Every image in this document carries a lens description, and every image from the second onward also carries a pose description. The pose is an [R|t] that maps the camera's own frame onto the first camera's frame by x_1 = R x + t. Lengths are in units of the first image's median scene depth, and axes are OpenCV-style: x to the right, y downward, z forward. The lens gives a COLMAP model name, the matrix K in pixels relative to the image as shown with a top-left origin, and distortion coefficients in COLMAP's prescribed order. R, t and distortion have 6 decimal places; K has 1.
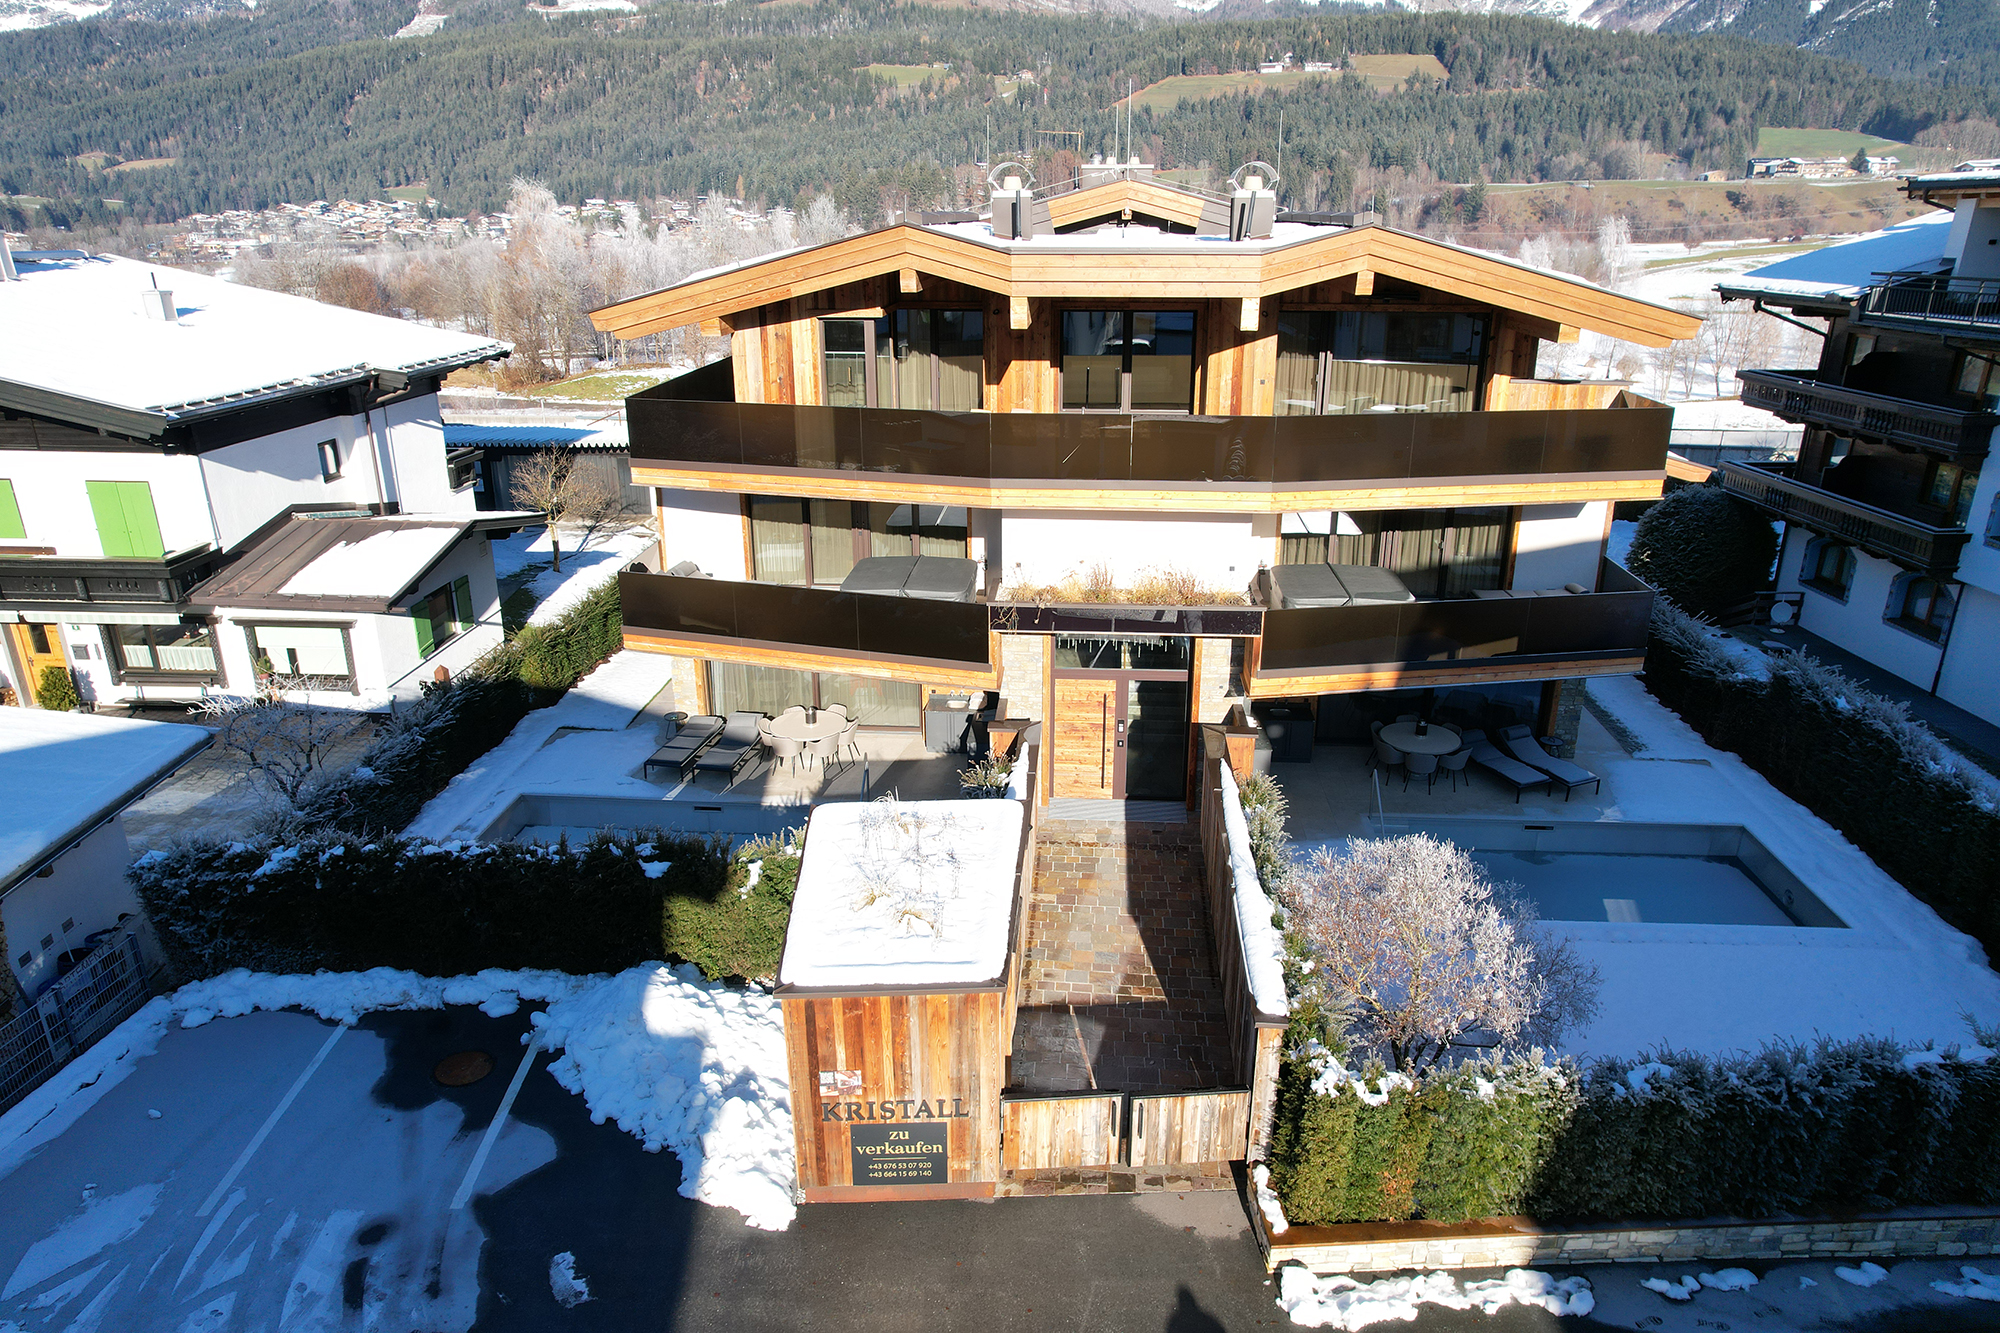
lens RADIAL K [[1277.8, 0, 1002.8], [0, 1277.8, 676.7], [0, 0, 1]] dist [-0.076447, 0.066958]
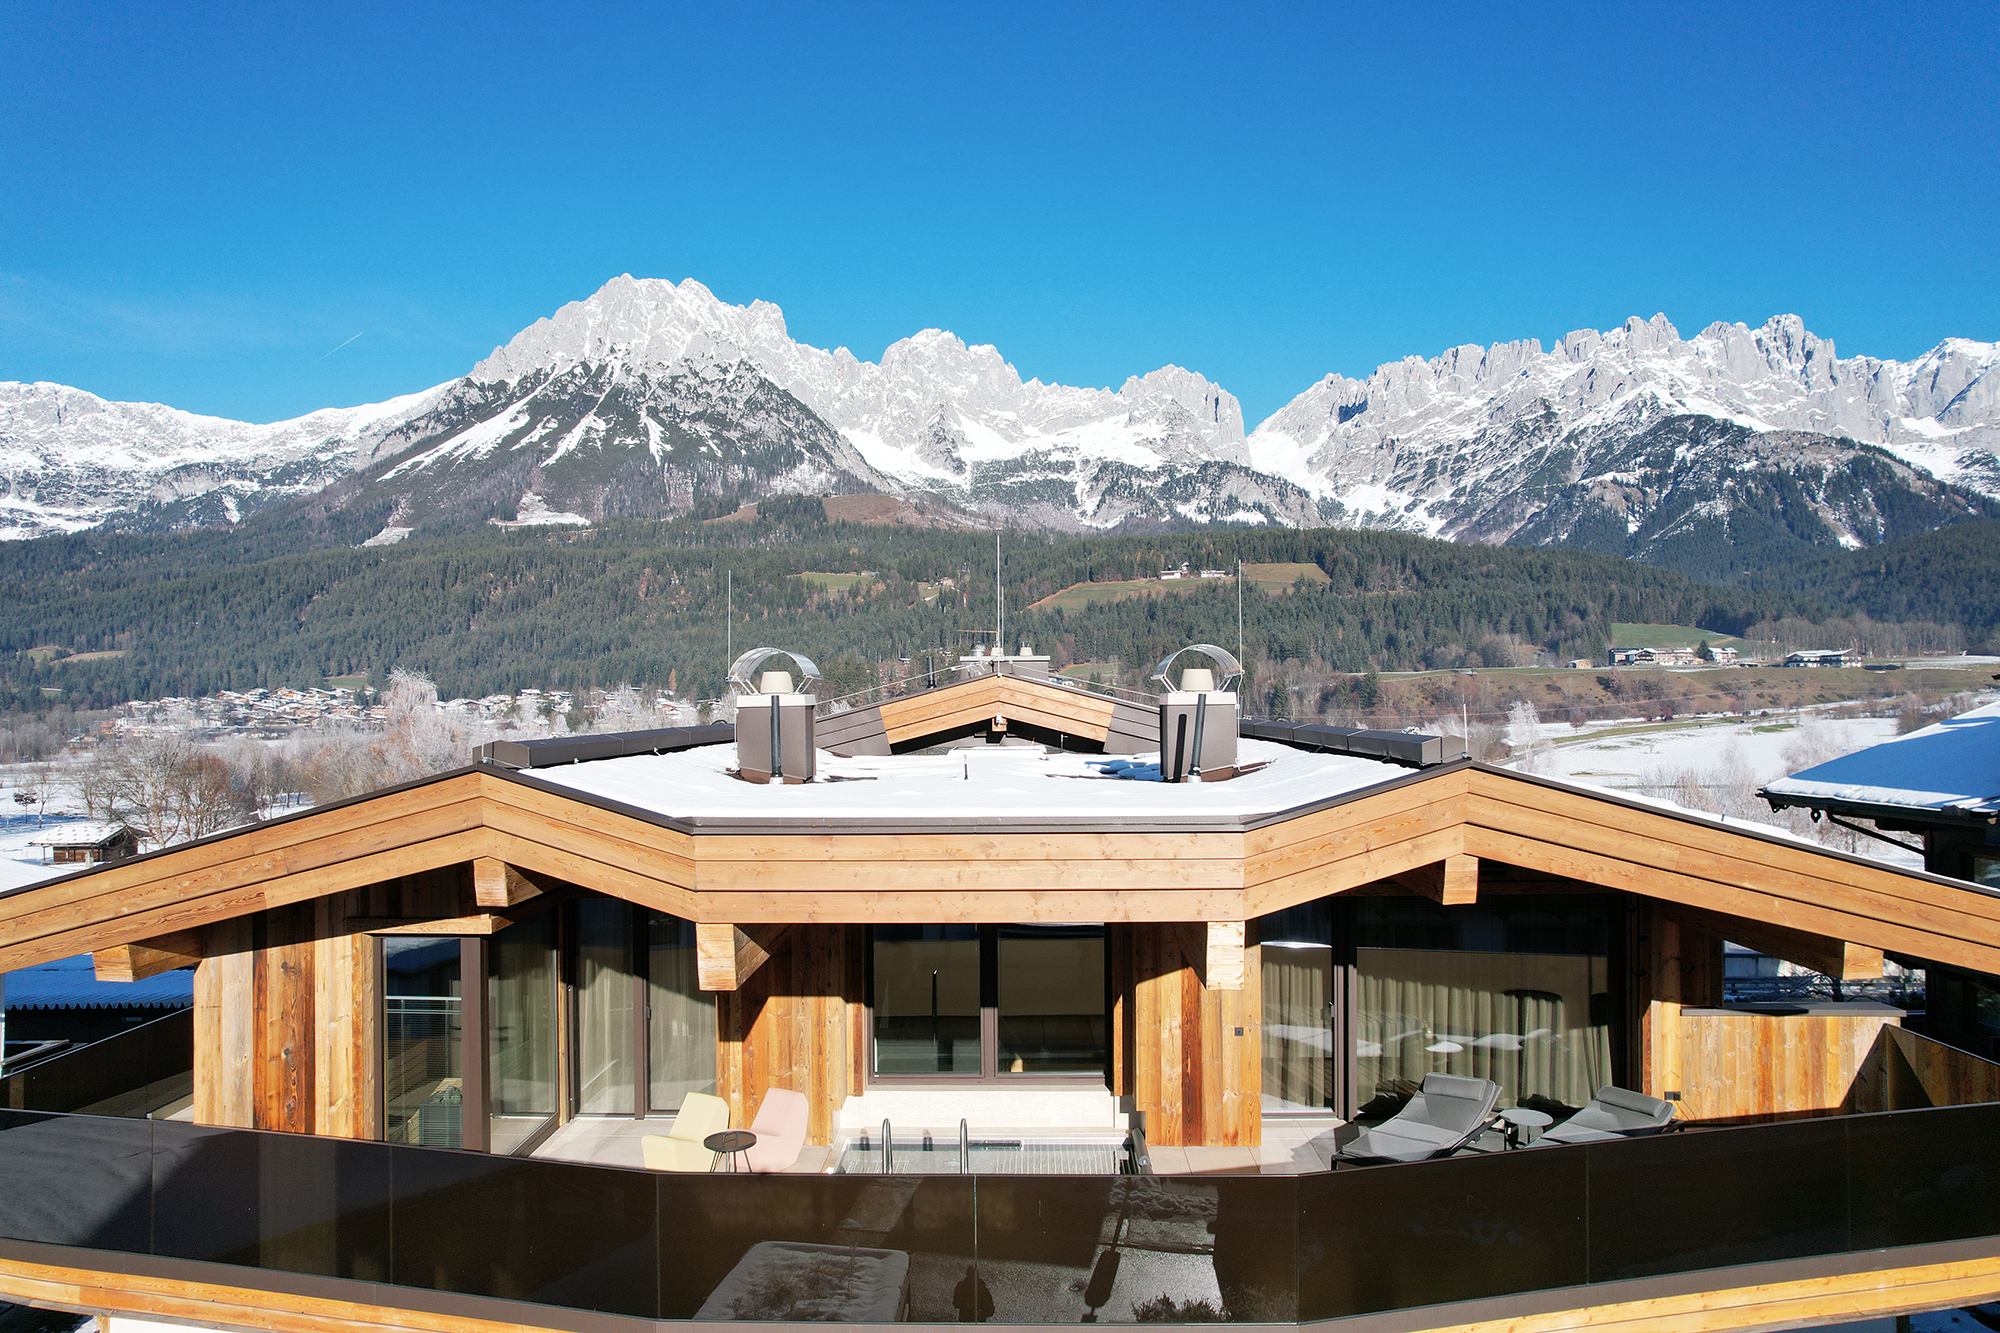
lens RADIAL K [[1277.8, 0, 1000.1], [0, 1277.8, 676.2], [0, 0, 1]] dist [-0.076447, 0.066958]
pose [[0.998345, -0.002159, 0.057462, 0.057436], [0.022883, 0.931676, -0.362568, -0.139954], [-0.052754, 0.363283, 0.930184, 0.353597]]
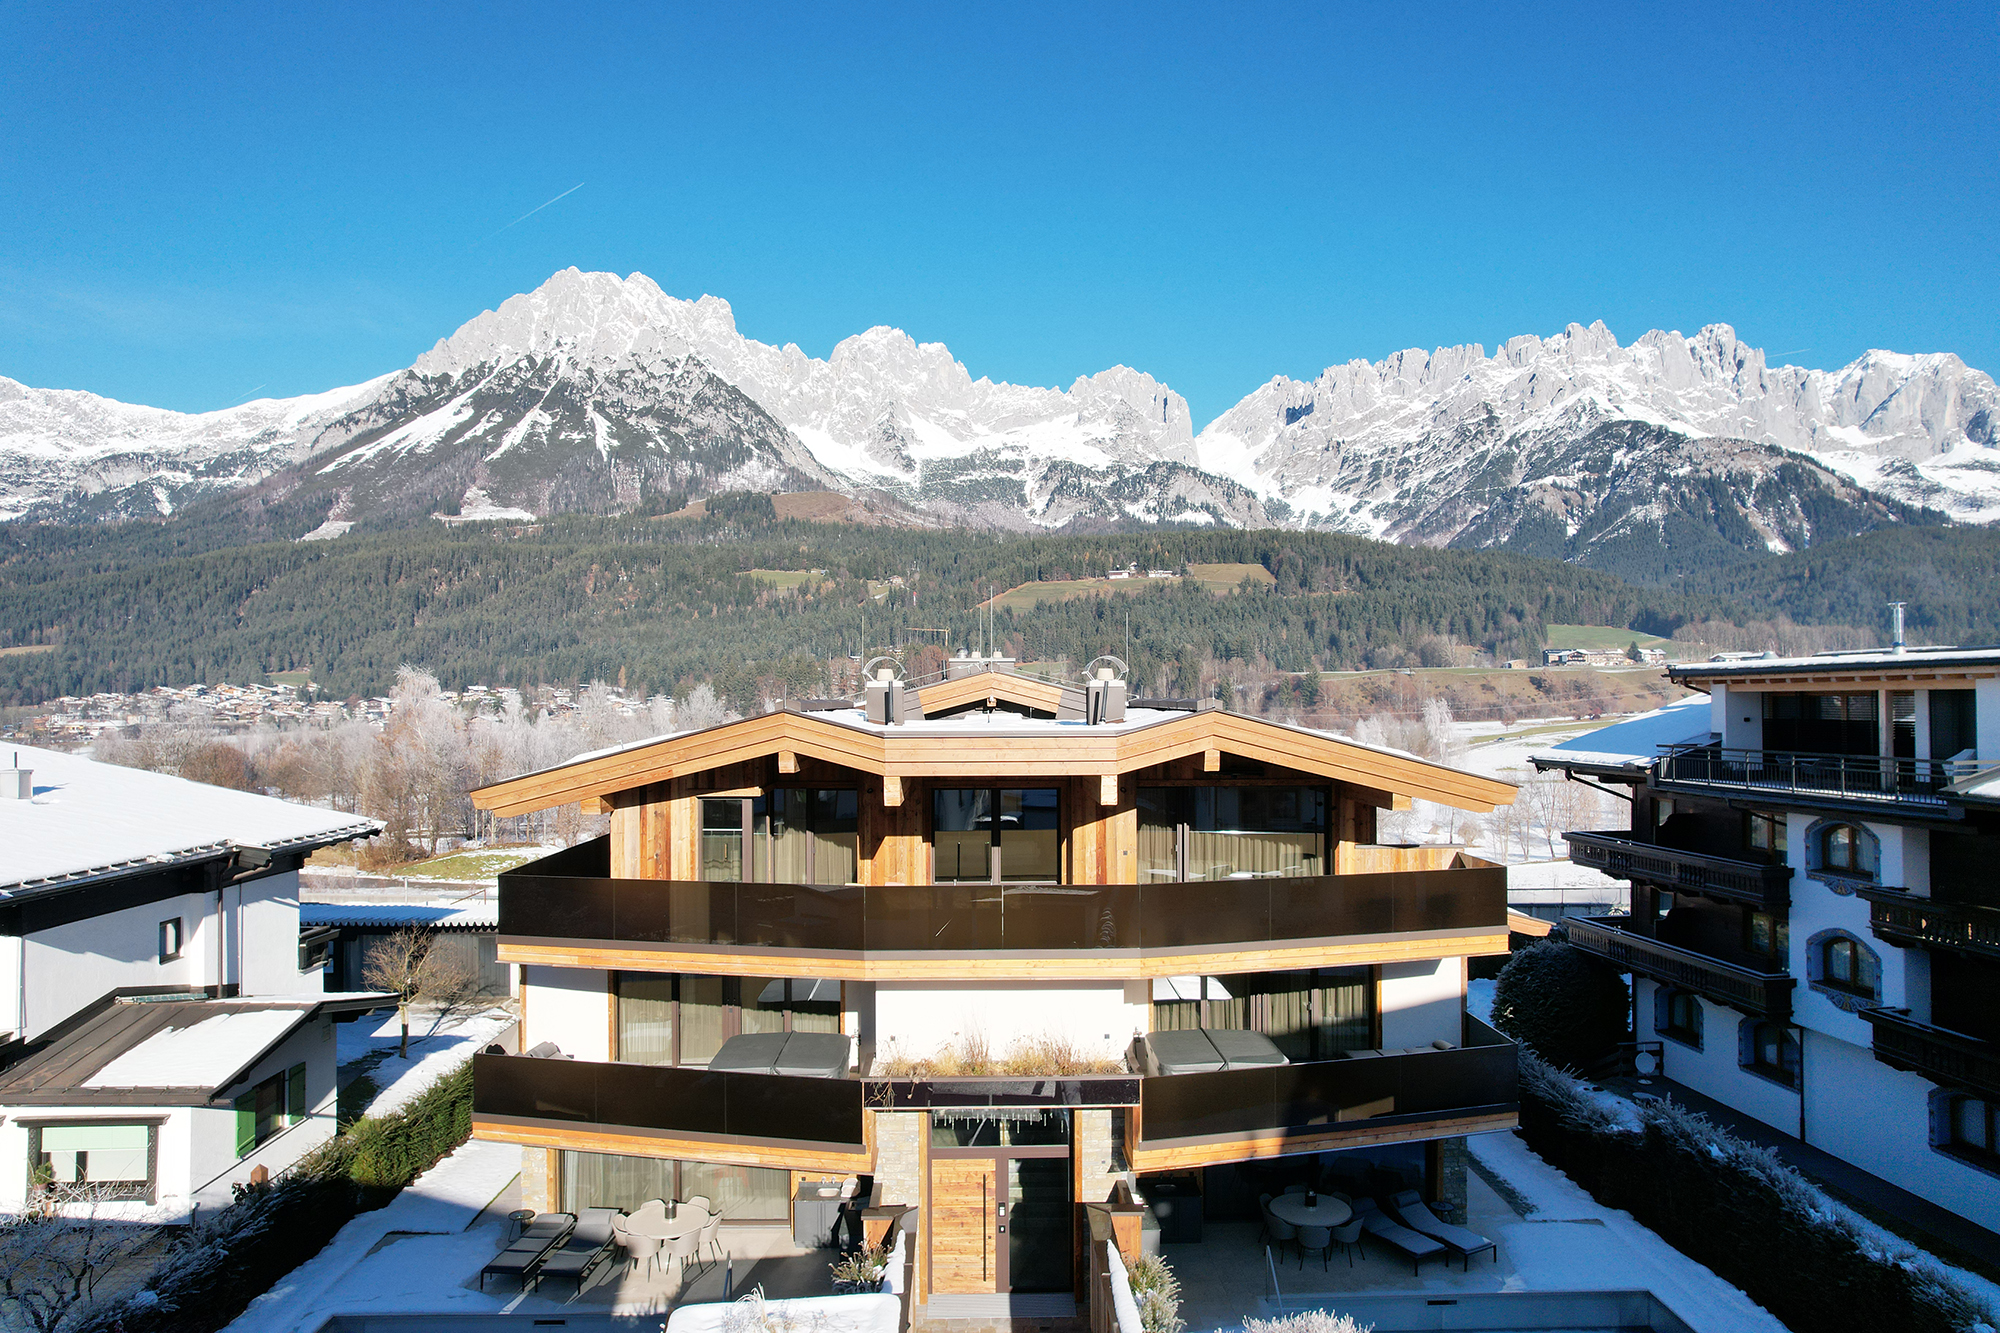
lens RADIAL K [[1277.8, 0, 1001.8], [0, 1277.8, 677.4], [0, 0, 1]] dist [-0.076447, 0.066958]
pose [[0.995089, 0.000946, 0.098977, -0.001143], [0.034850, 0.932576, -0.359286, 0.006507], [-0.092643, 0.360971, 0.927964, -0.017722]]
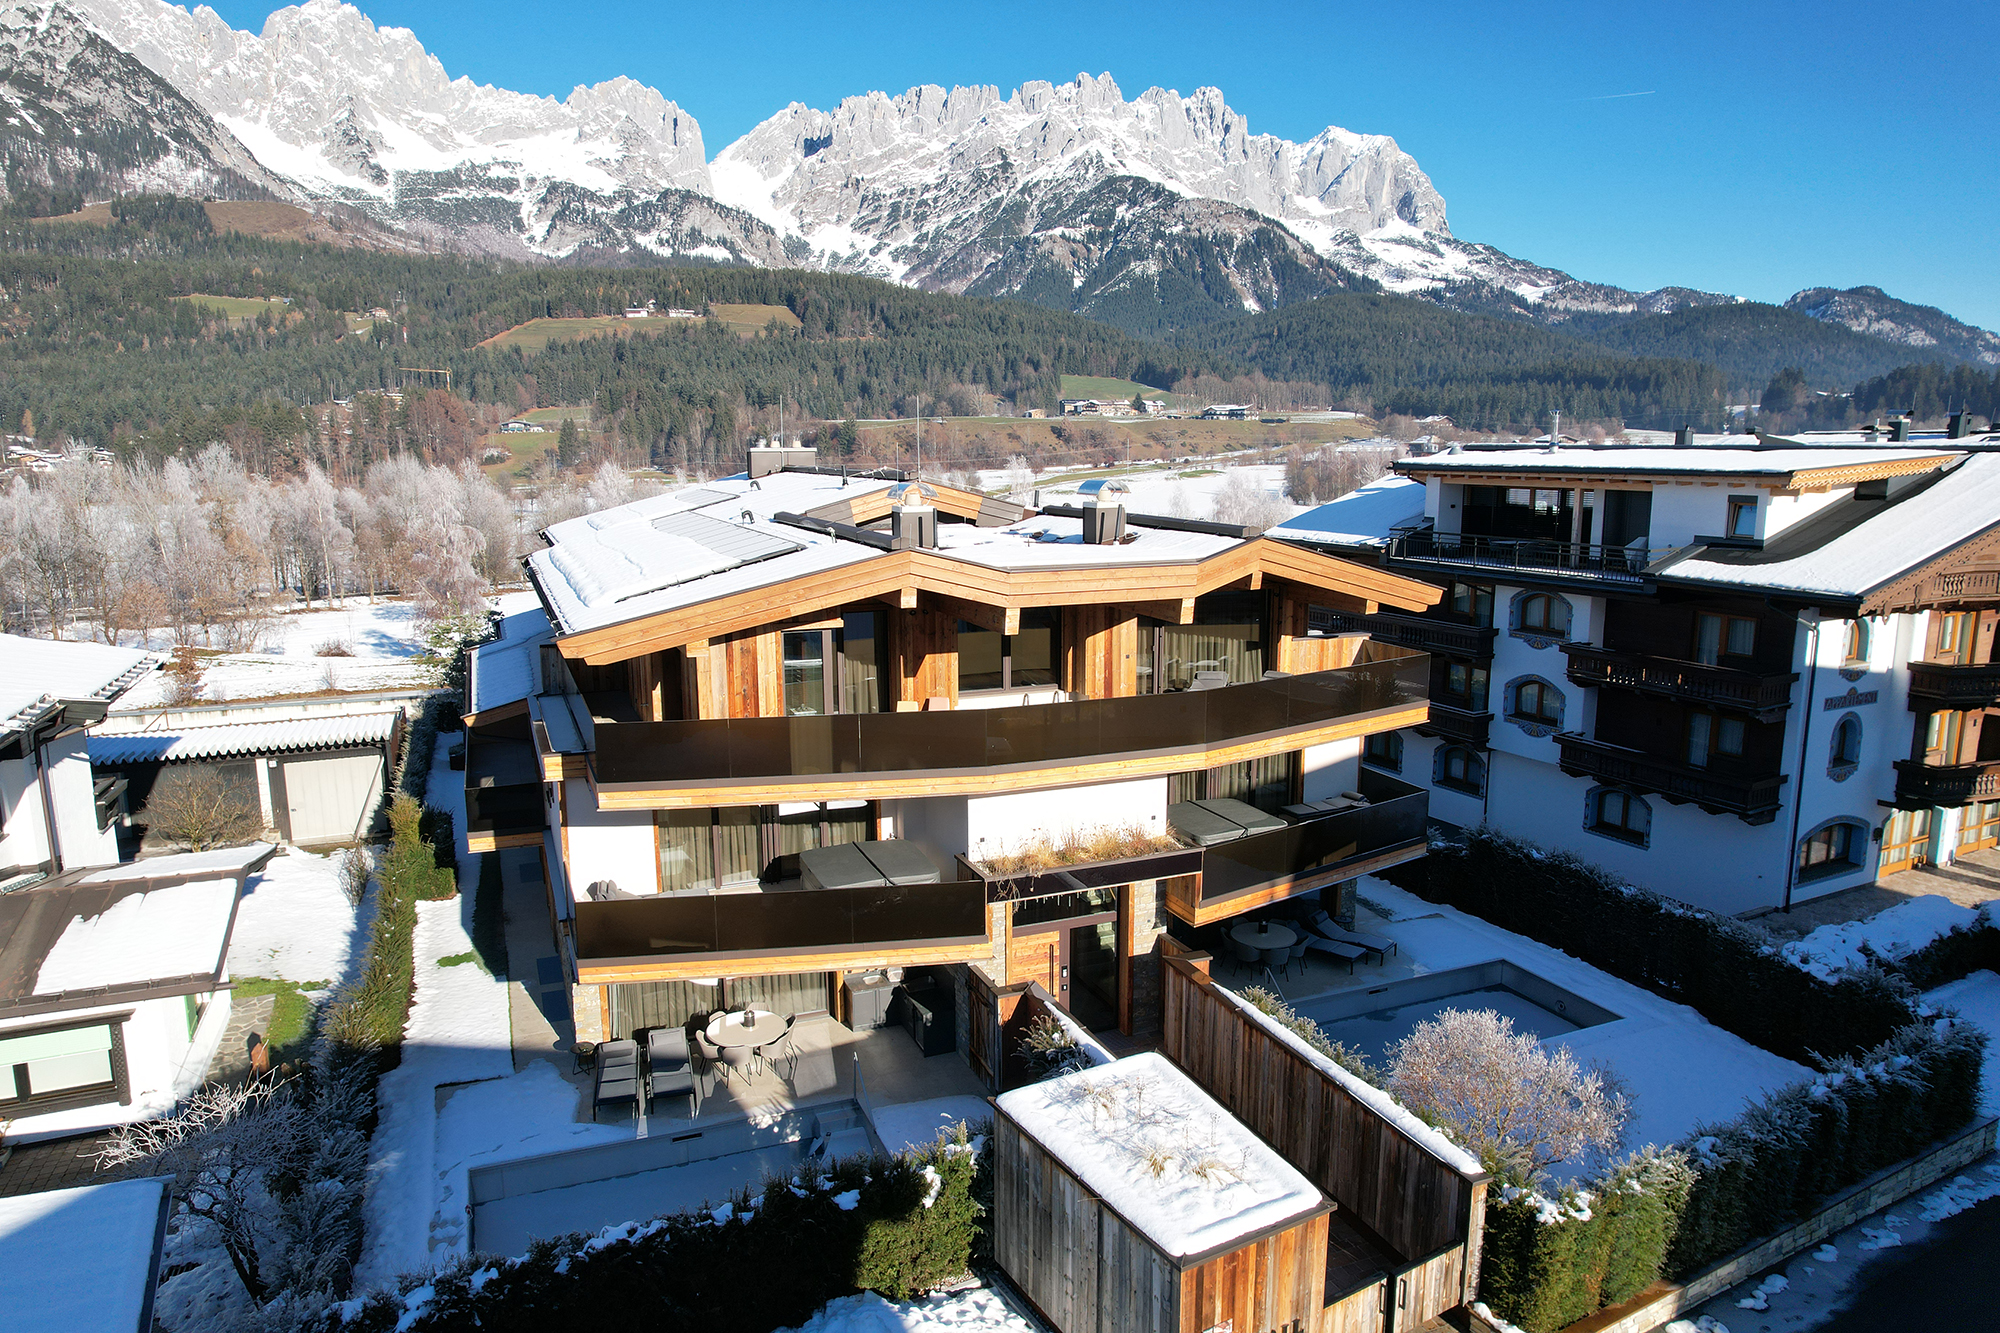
lens RADIAL K [[1277.8, 0, 1000.4], [0, 1277.8, 677.5], [0, 0, 1]] dist [-0.076447, 0.066958]
pose [[0.892957, -0.081396, 0.442721, -0.347518], [0.155686, 0.978664, -0.134082, -0.058702], [-0.422361, 0.188655, 0.886578, 0.000633]]
